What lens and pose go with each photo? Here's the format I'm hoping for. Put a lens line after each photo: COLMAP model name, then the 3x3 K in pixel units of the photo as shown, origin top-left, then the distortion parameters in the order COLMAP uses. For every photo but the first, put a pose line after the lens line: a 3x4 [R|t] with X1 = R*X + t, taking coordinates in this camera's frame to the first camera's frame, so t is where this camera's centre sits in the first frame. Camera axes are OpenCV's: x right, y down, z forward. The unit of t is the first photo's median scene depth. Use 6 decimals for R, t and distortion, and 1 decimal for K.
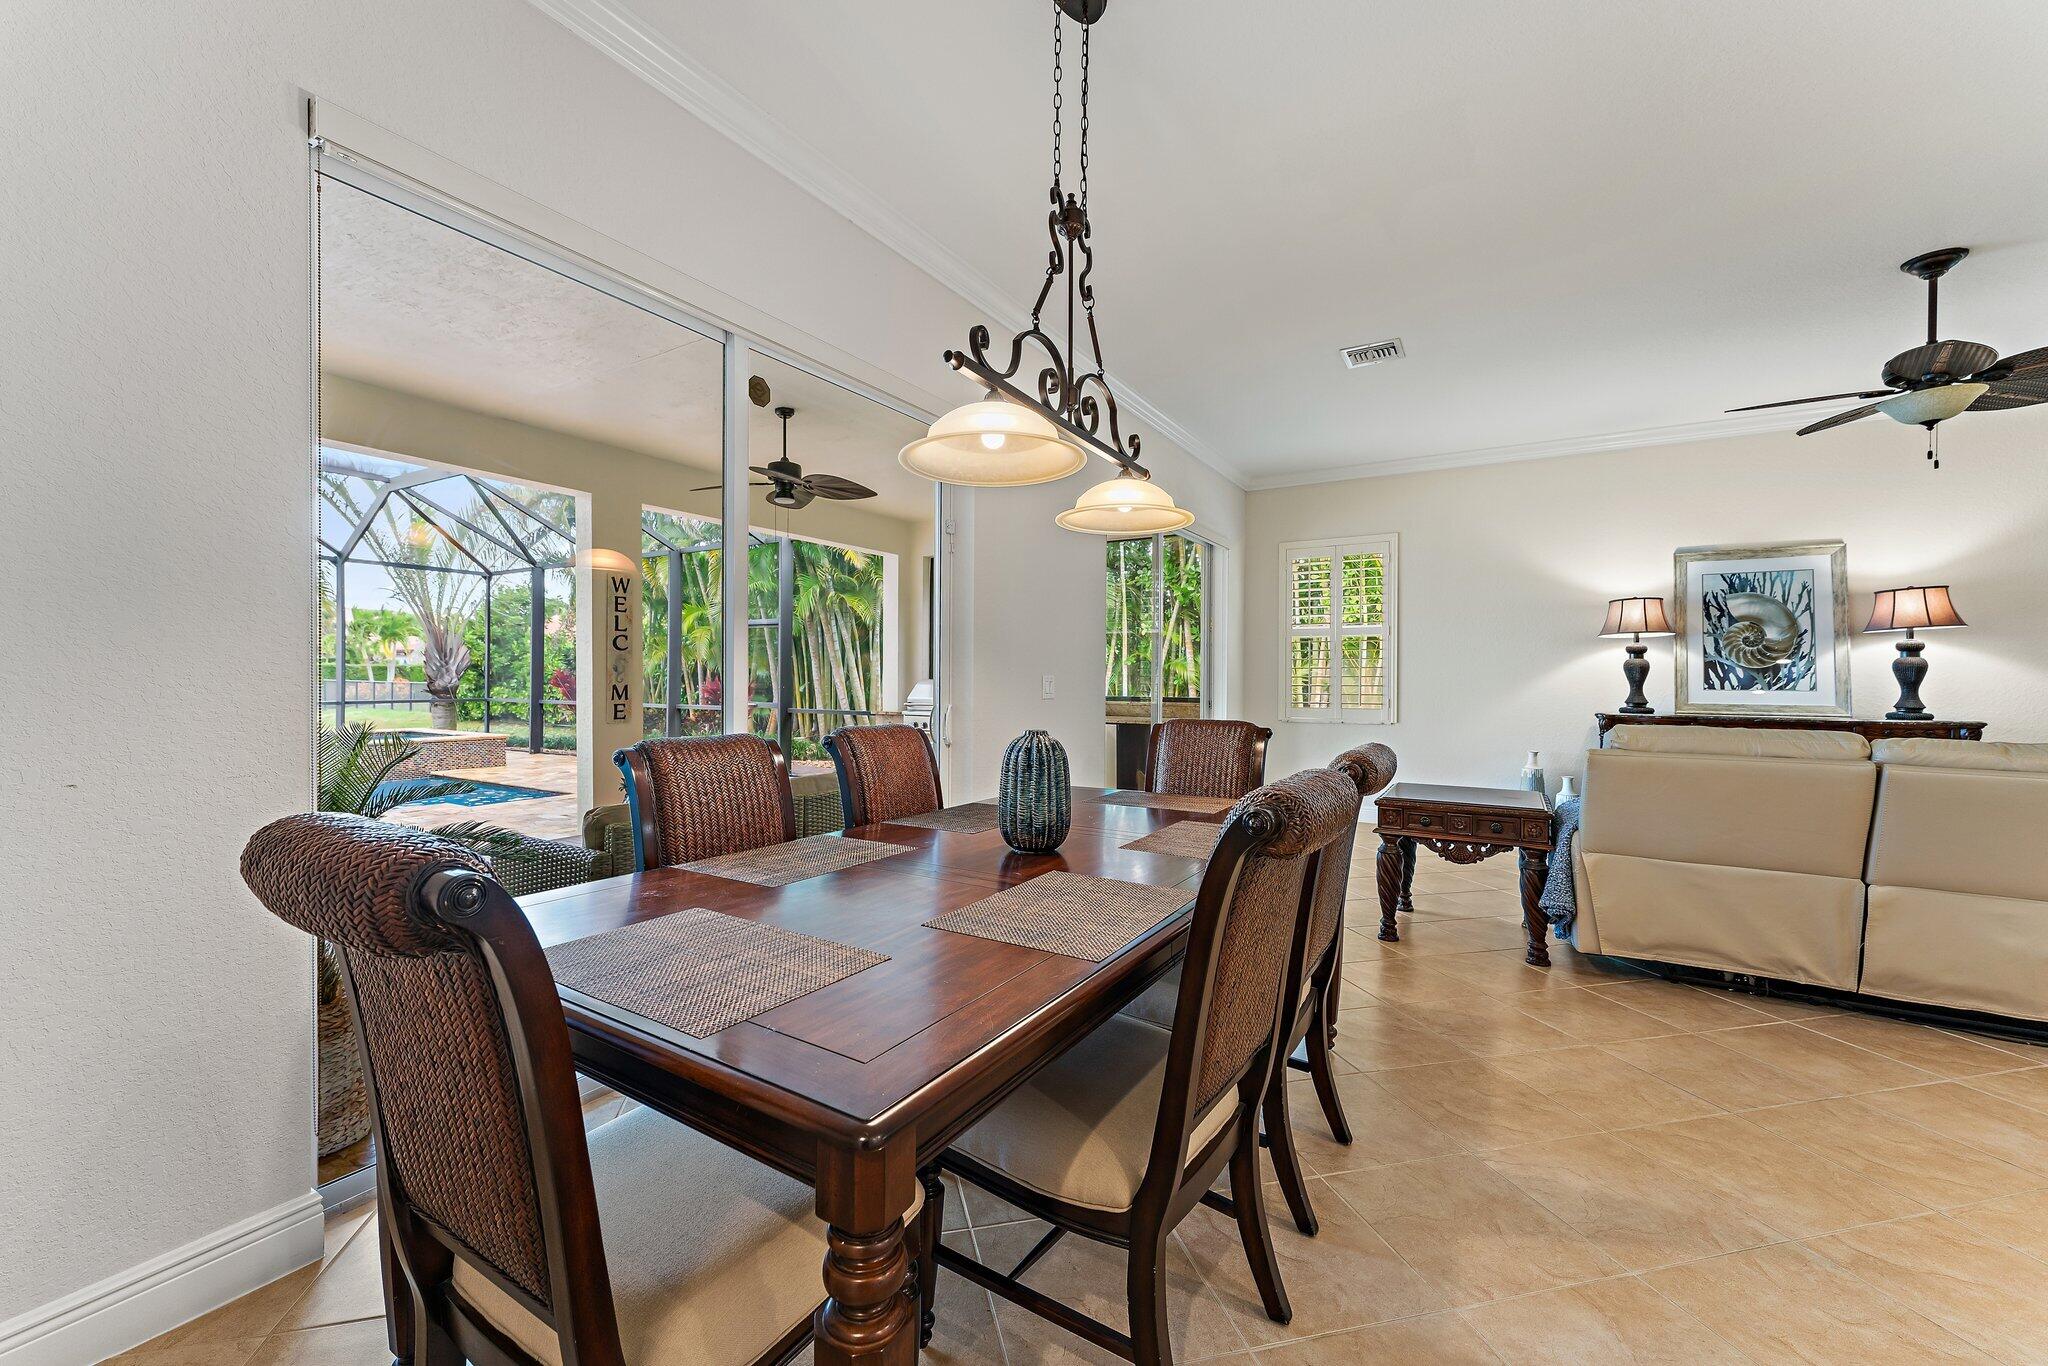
lens RADIAL K [[799.4, 0, 1010.9], [0, 799.4, 683.0], [0, 0, 1]] dist [0.002084, 0.000262]
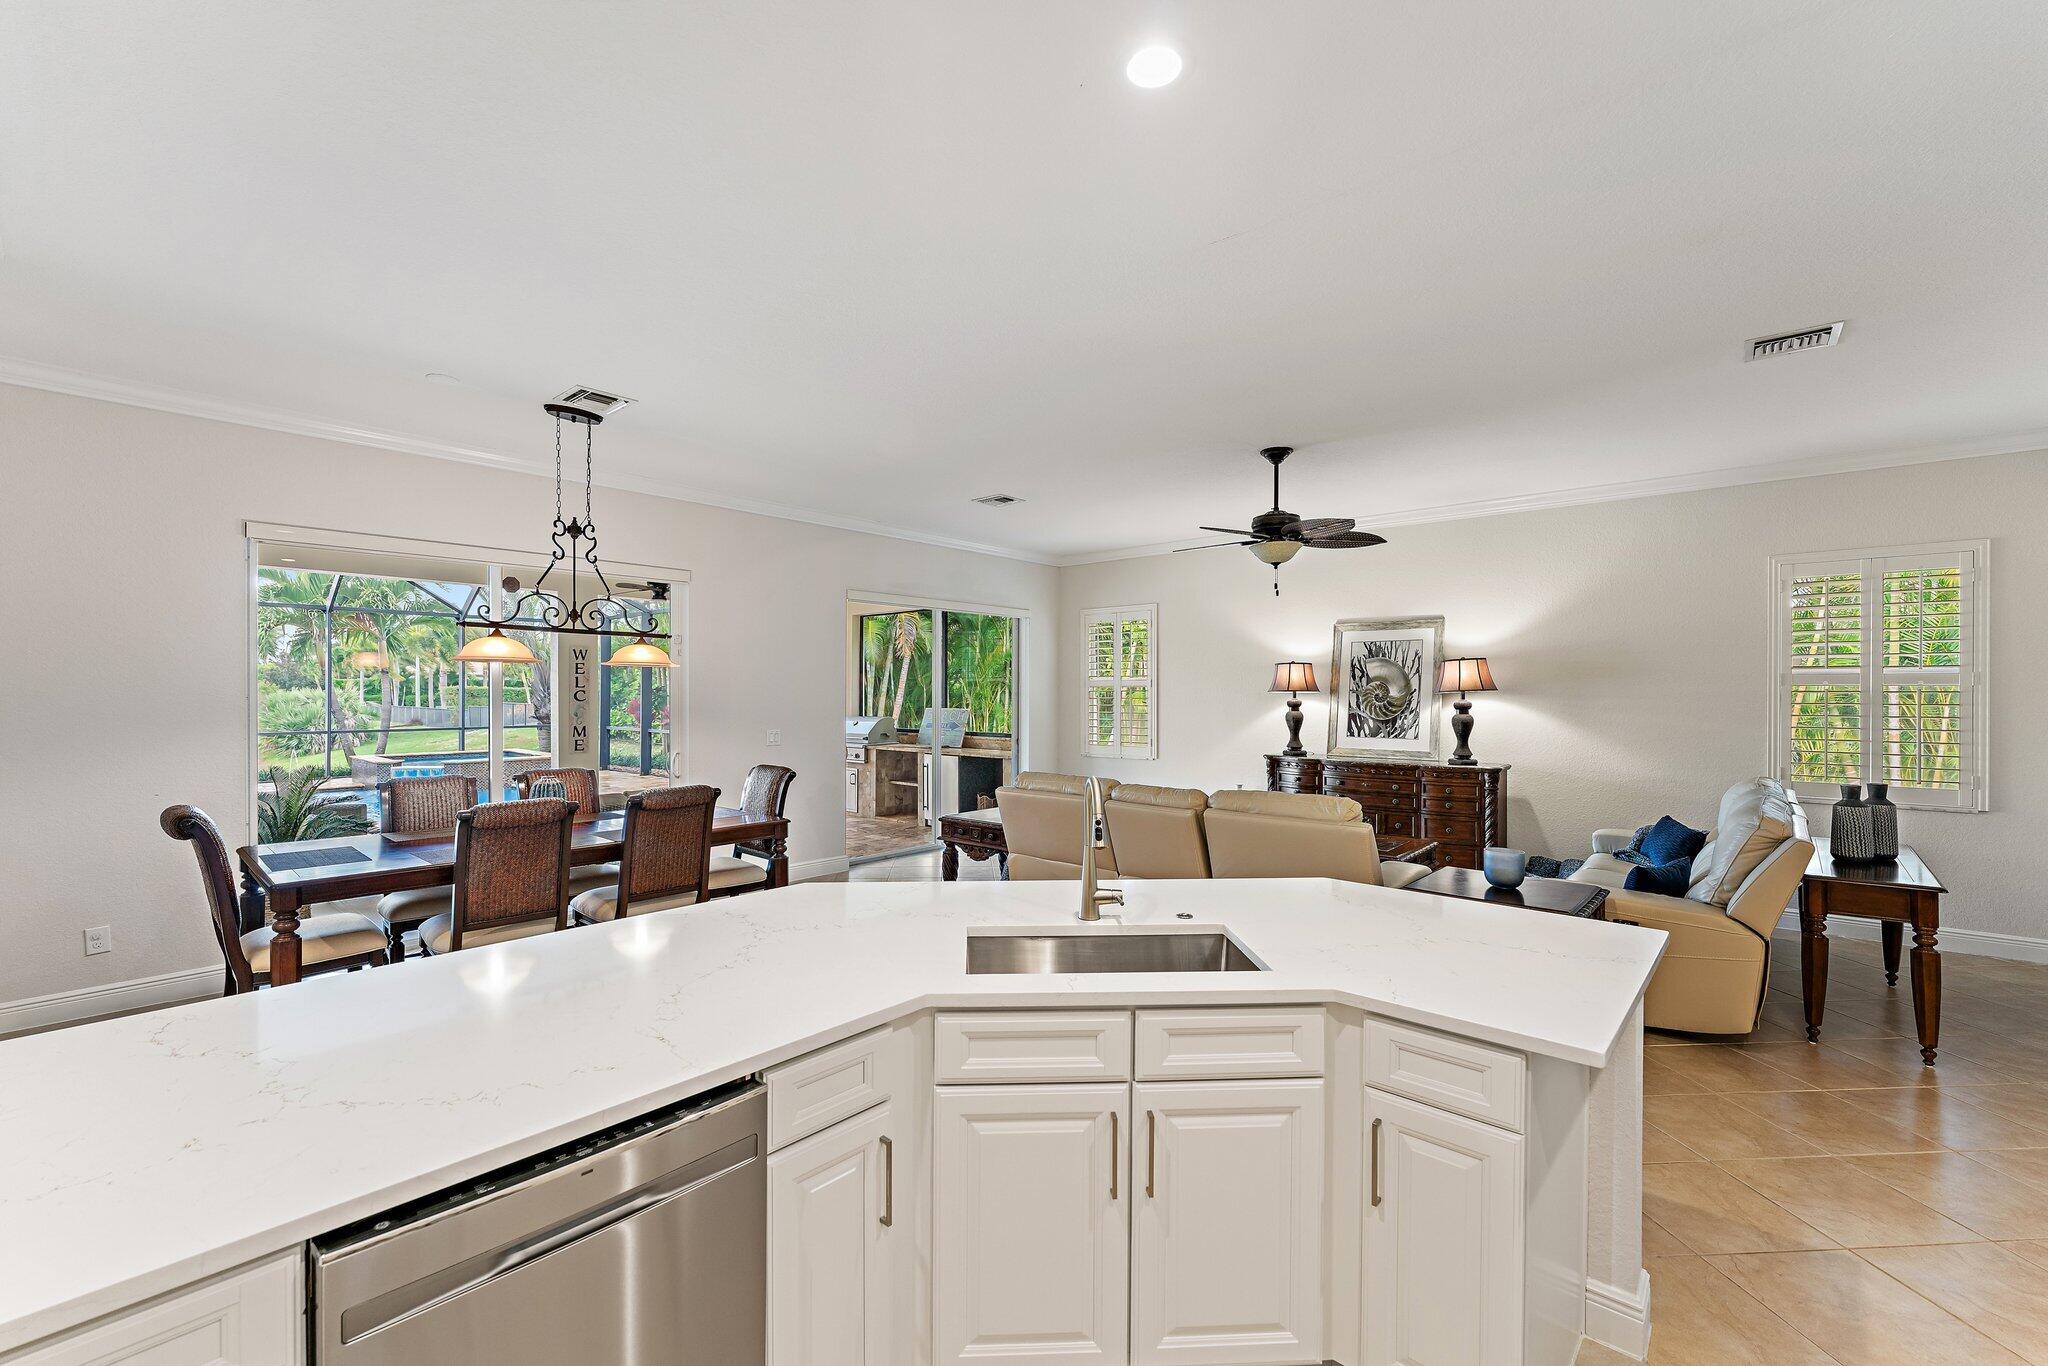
lens RADIAL K [[834.3, 0, 1017.6], [0, 834.3, 678.5], [0, 0, 1]] dist [0.000635, 0.000089]
pose [[0.985244, -0.005421, -0.171068, 0.597725], [0.001525, 0.999737, -0.022897, -0.053325], [0.171147, 0.022298, 0.984993, -0.352552]]
